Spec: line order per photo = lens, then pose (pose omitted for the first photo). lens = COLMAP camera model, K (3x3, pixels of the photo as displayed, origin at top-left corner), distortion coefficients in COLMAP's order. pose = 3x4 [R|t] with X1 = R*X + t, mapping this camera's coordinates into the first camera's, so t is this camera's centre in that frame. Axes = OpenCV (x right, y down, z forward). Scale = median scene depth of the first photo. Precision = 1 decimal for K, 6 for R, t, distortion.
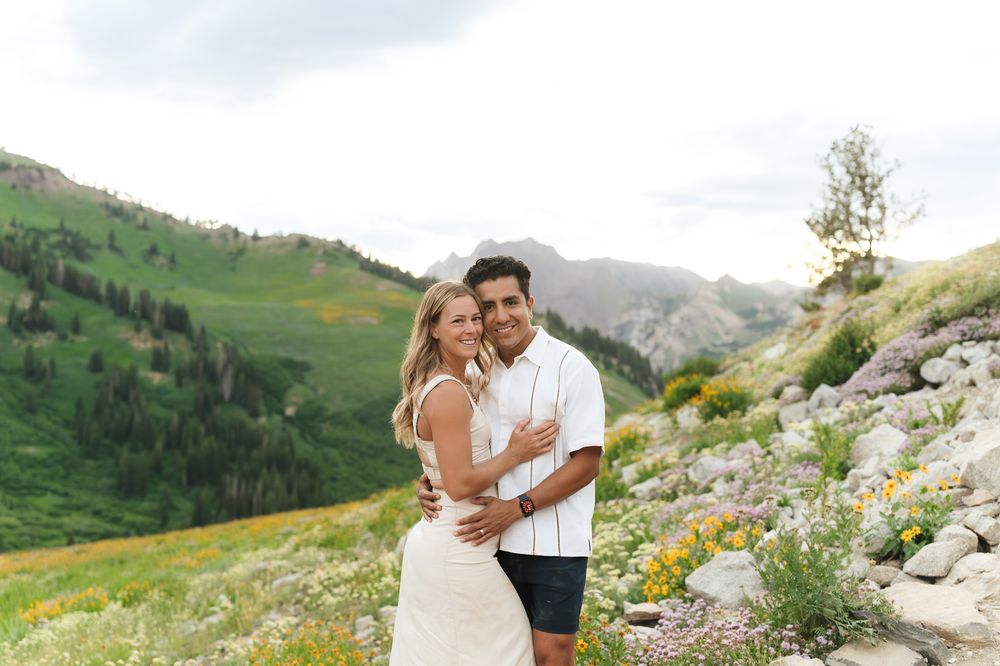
lens RADIAL K [[1061.3, 0, 500.0], [0, 1061.3, 333.0], [0, 0, 1]] dist [-0.005403, -0.005674]
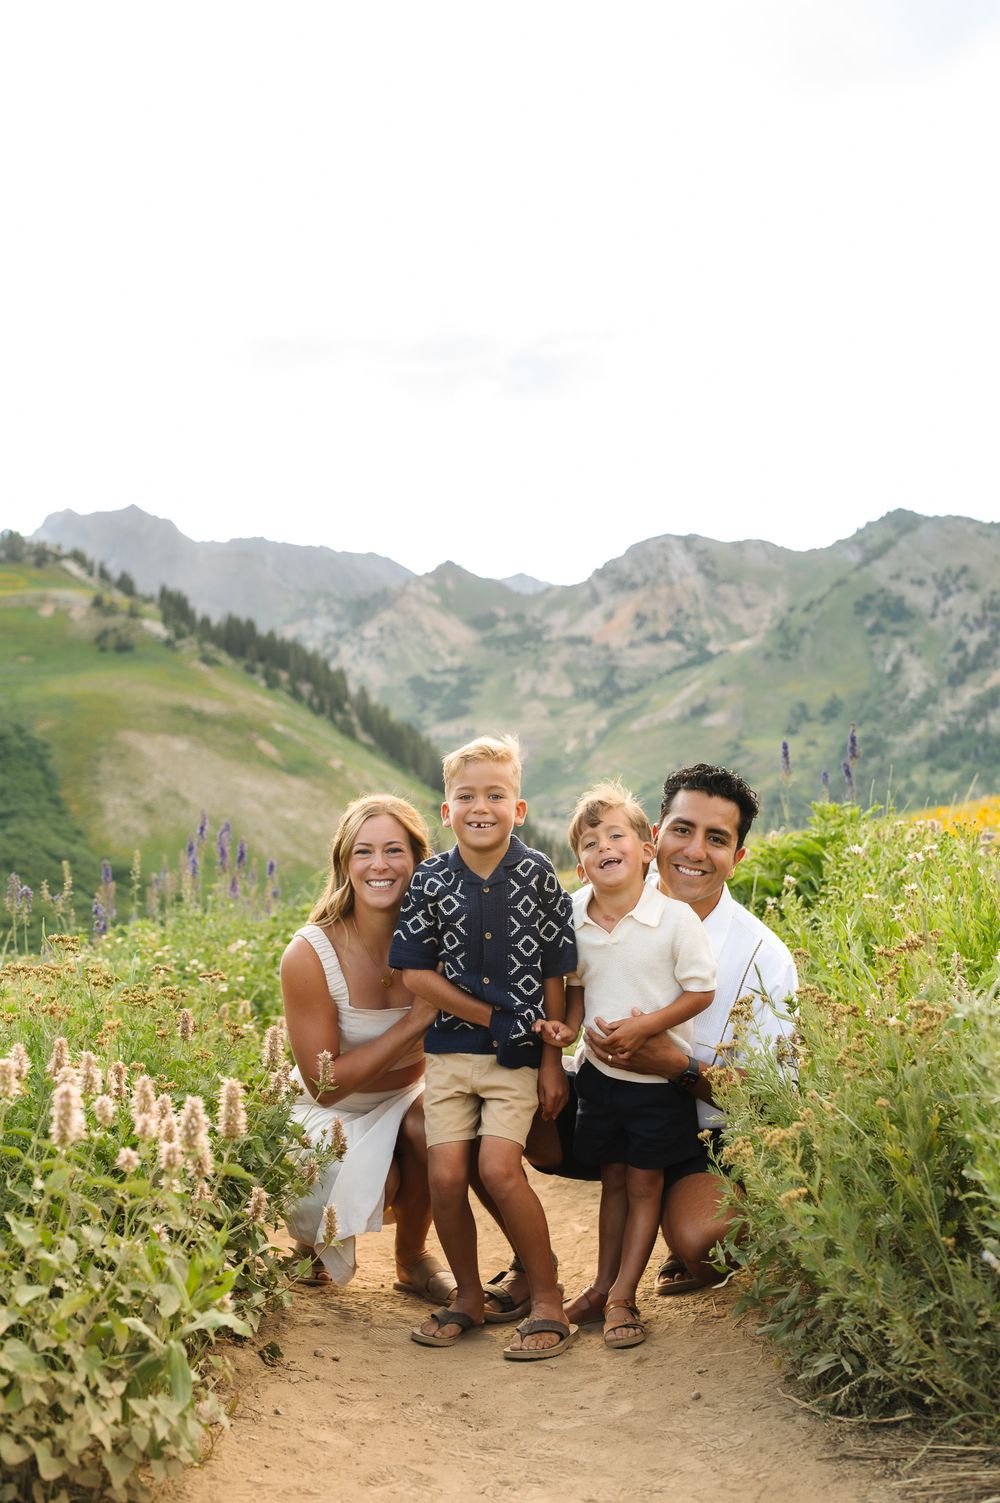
lens RADIAL K [[1602.4, 0, 494.9], [0, 1602.4, 772.2], [0, 0, 1]] dist [-0.108298, -0.002130]
pose [[0.969374, -0.026650, 0.244139, 0.008515], [0.011357, 0.997896, 0.063839, 0.025534], [-0.245326, -0.059111, 0.967637, 0.156177]]
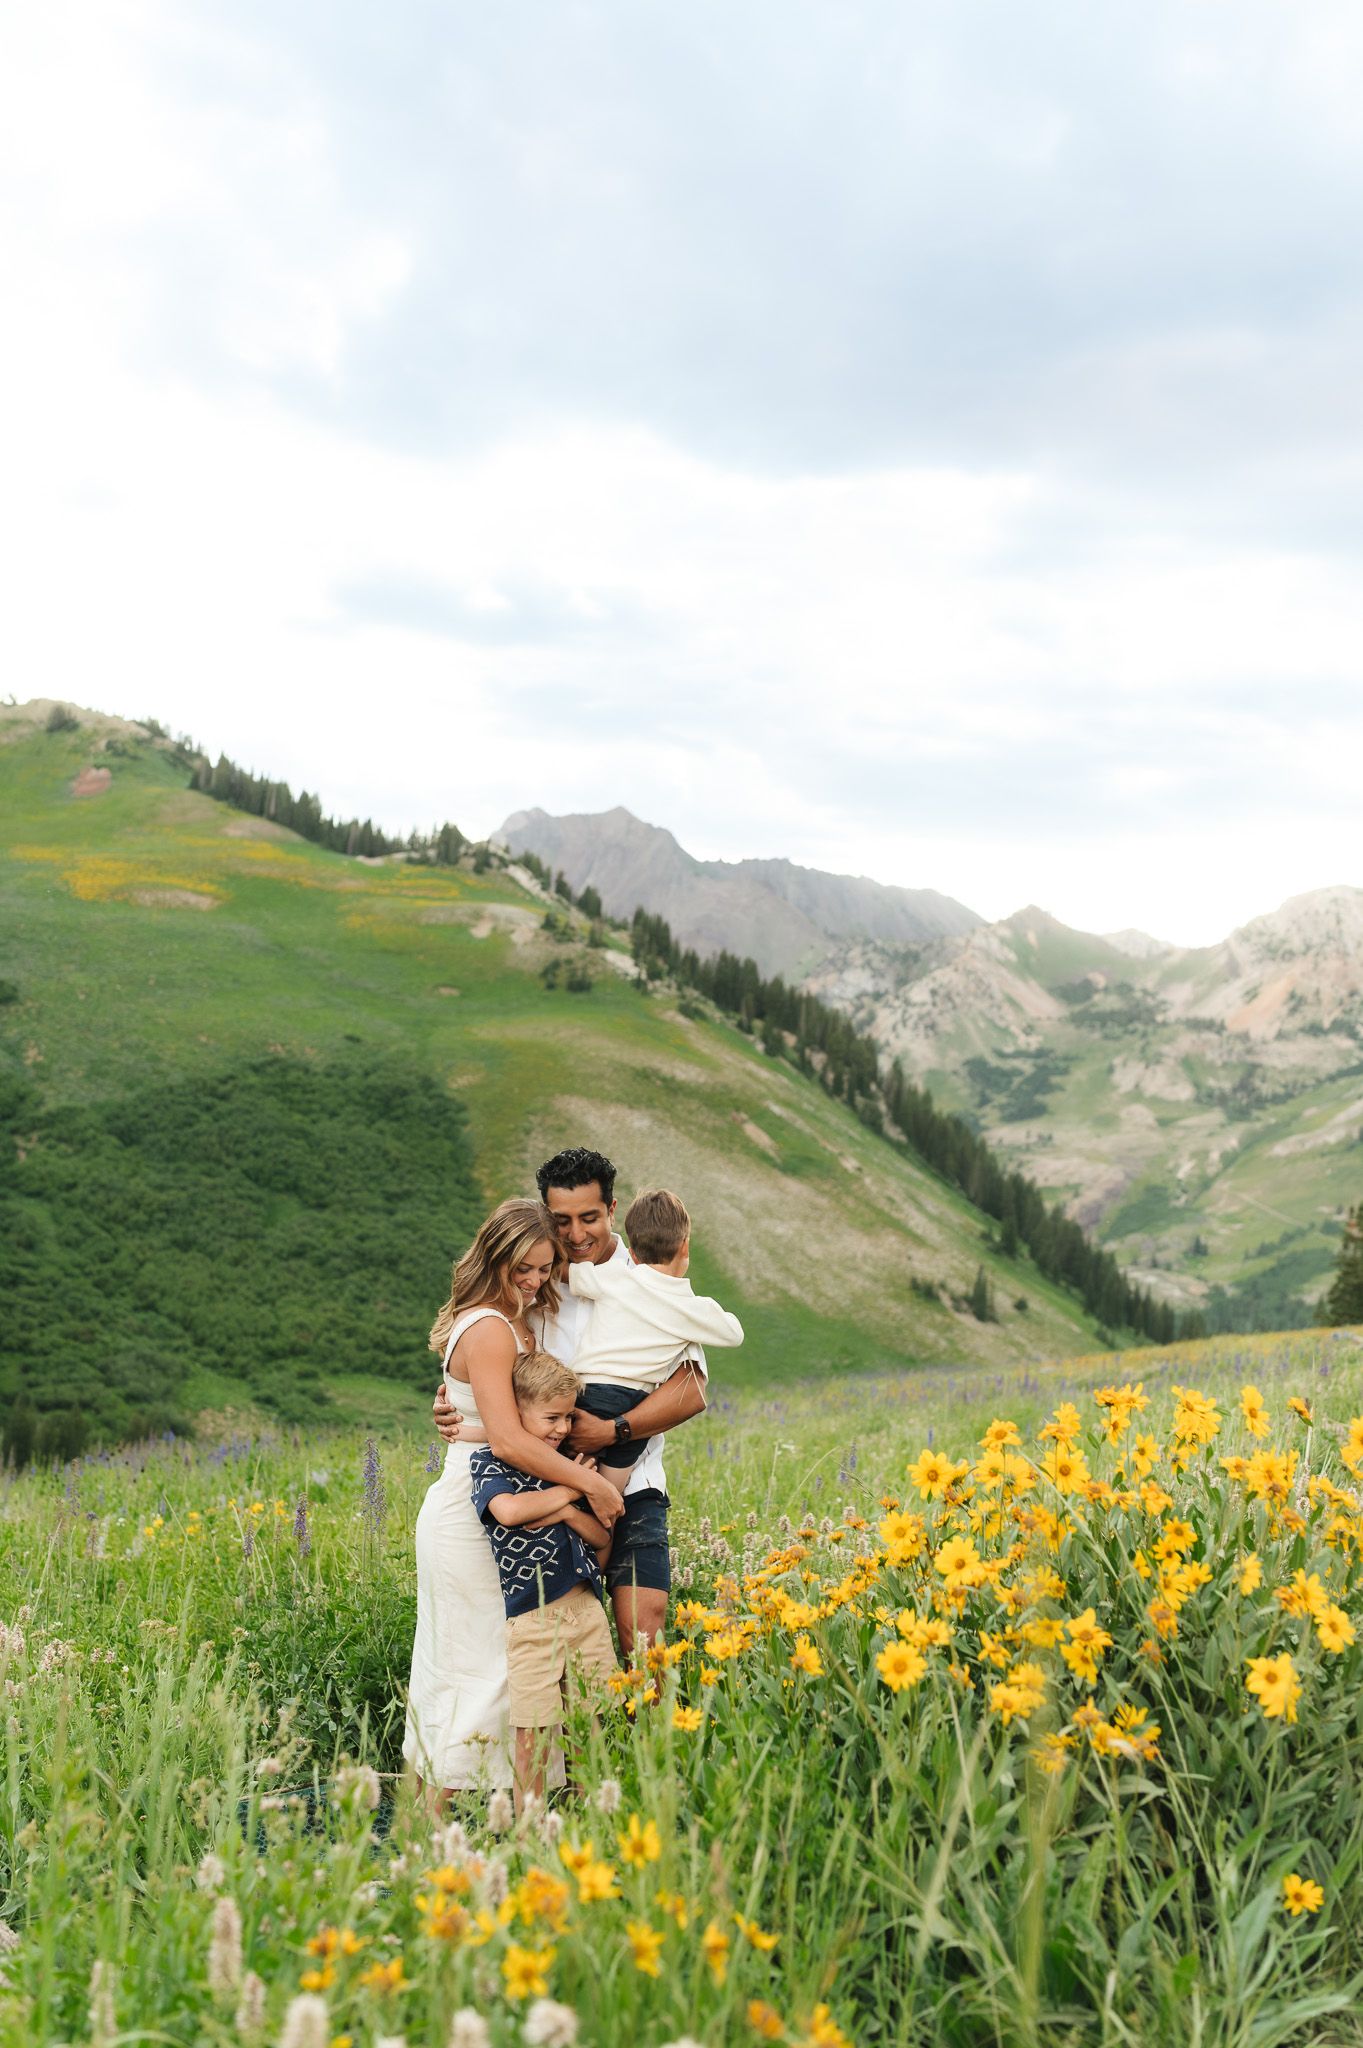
lens RADIAL K [[2130.8, 0, 681.5], [0, 2130.8, 1024.0], [0, 0, 1]] dist [-0.005543, -0.007144]
pose [[0.996546, 0.058769, 0.058676, 0.017369], [-0.058527, 0.998269, -0.005842, 0.028700], [-0.058918, 0.002388, 0.998260, 0.180974]]
